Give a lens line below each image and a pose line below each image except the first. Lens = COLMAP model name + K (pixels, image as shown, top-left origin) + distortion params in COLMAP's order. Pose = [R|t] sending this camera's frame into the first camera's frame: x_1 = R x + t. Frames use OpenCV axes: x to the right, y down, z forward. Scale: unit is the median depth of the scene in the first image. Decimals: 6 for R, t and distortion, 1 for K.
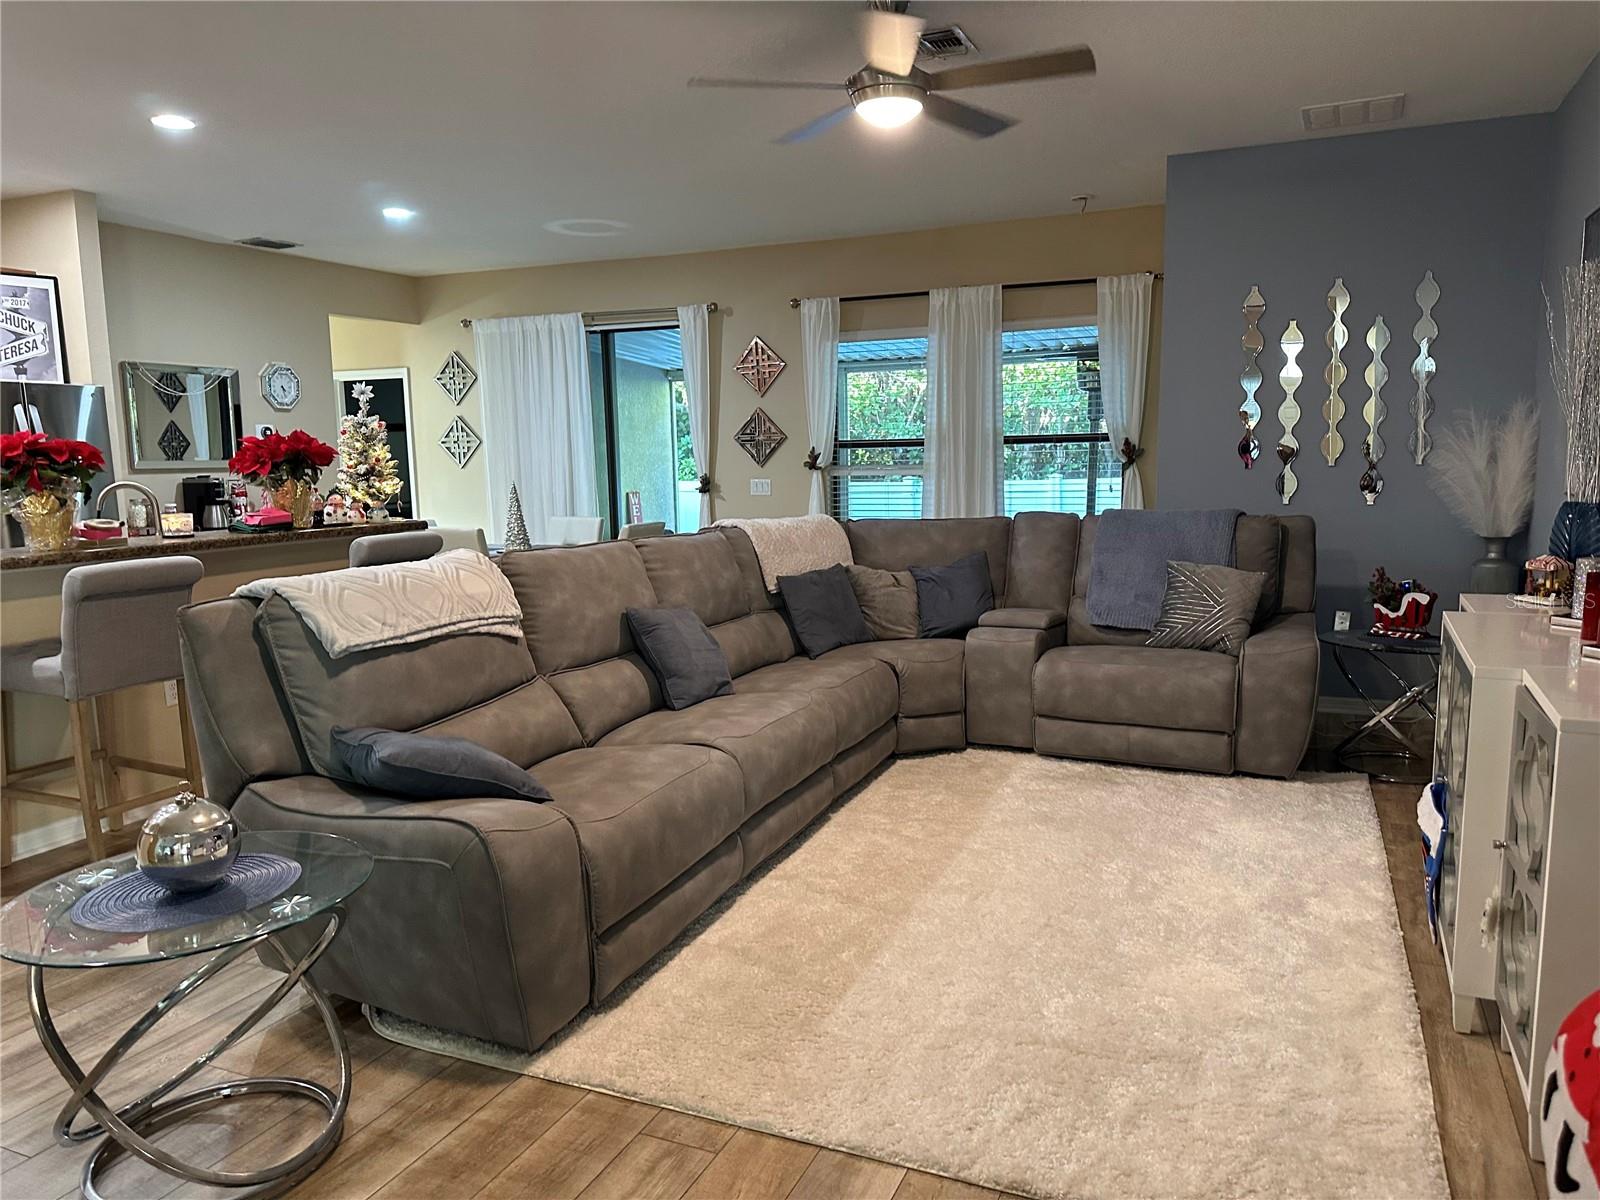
lens RADIAL K [[1133.0, 0, 802.5], [0, 1133.0, 616.3], [0, 0, 1]] dist [0.072624, -0.092626]
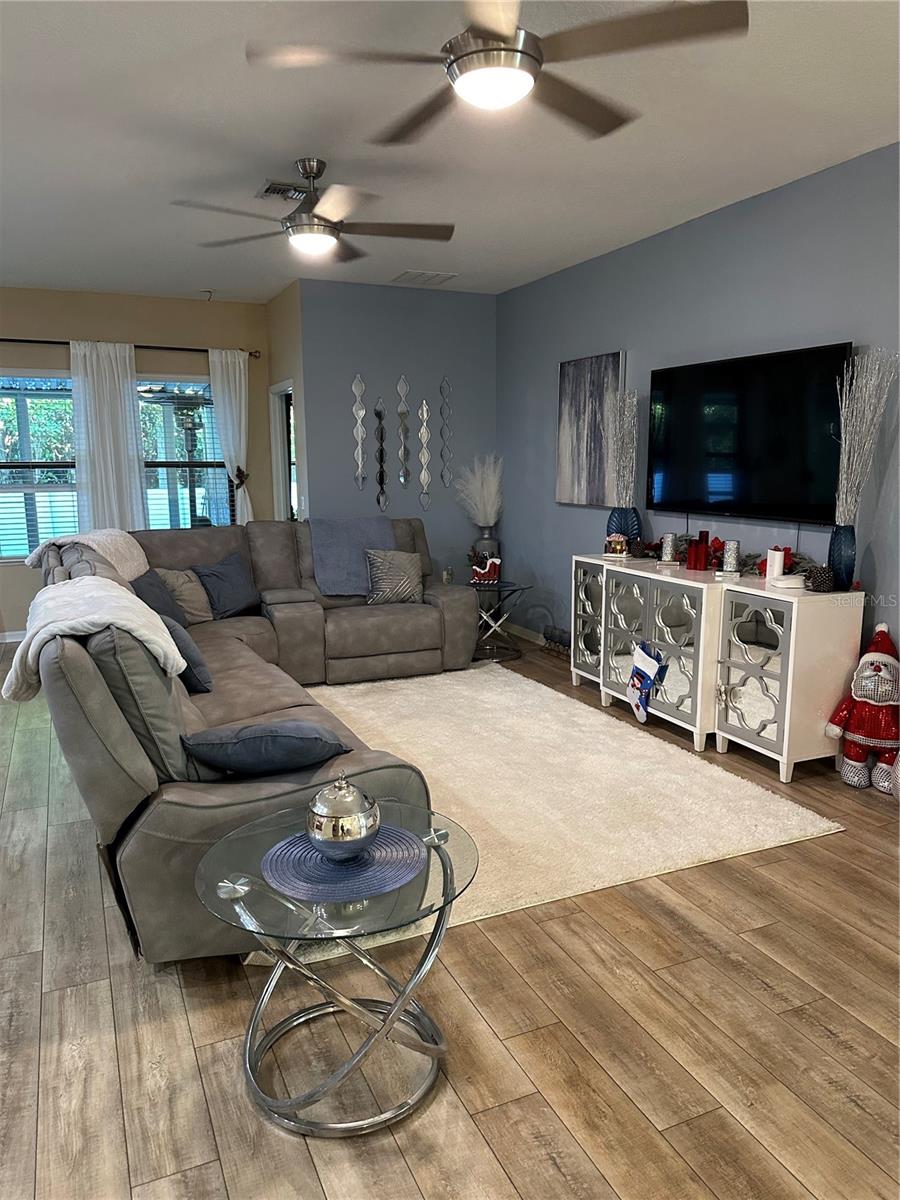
lens RADIAL K [[846.2, 0, 453.0], [0, 846.2, 621.3], [0, 0, 1]] dist [0.079874, -0.088967]
pose [[0.664152, -0.126040, 0.736896, -0.514637], [0.098333, 0.991850, 0.081022, -0.036253], [-0.741102, 0.018650, 0.671133, 0.136708]]
